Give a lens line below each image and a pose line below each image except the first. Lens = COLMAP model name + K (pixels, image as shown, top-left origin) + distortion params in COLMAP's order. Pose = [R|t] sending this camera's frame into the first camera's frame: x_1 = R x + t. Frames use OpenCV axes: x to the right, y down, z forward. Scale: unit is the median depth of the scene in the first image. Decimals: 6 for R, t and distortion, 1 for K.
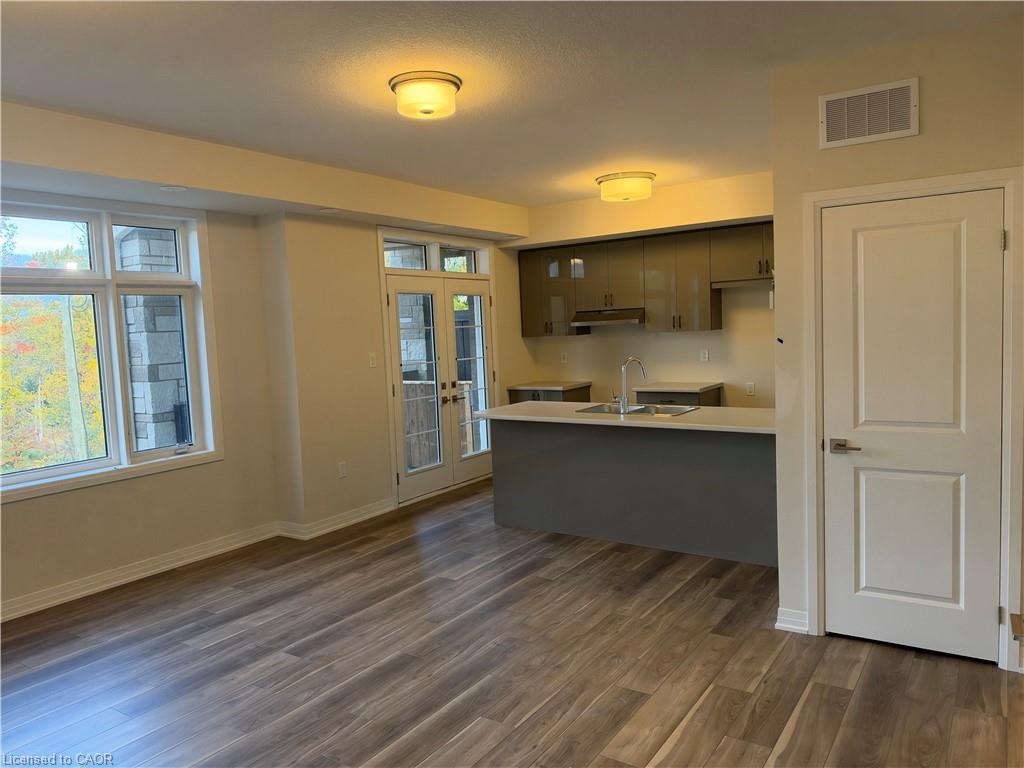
lens RADIAL K [[739.1, 0, 515.3], [0, 739.1, 387.8], [0, 0, 1]] dist [0.022051, -0.041083]
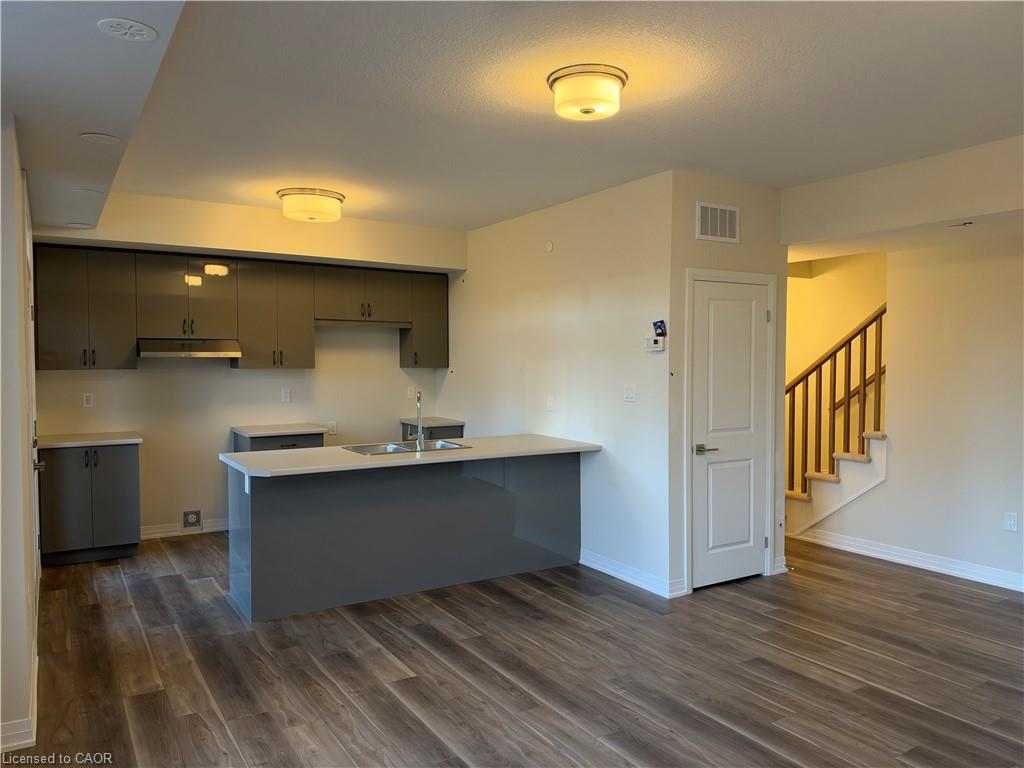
lens RADIAL K [[739.1, 0, 511.3], [0, 739.1, 386.1], [0, 0, 1]] dist [0.022051, -0.041083]
pose [[0.416454, 0.004897, 0.909144, -0.841075], [0.059294, 0.997710, -0.032535, -0.014315], [-0.907221, 0.067456, 0.415210, 0.630804]]
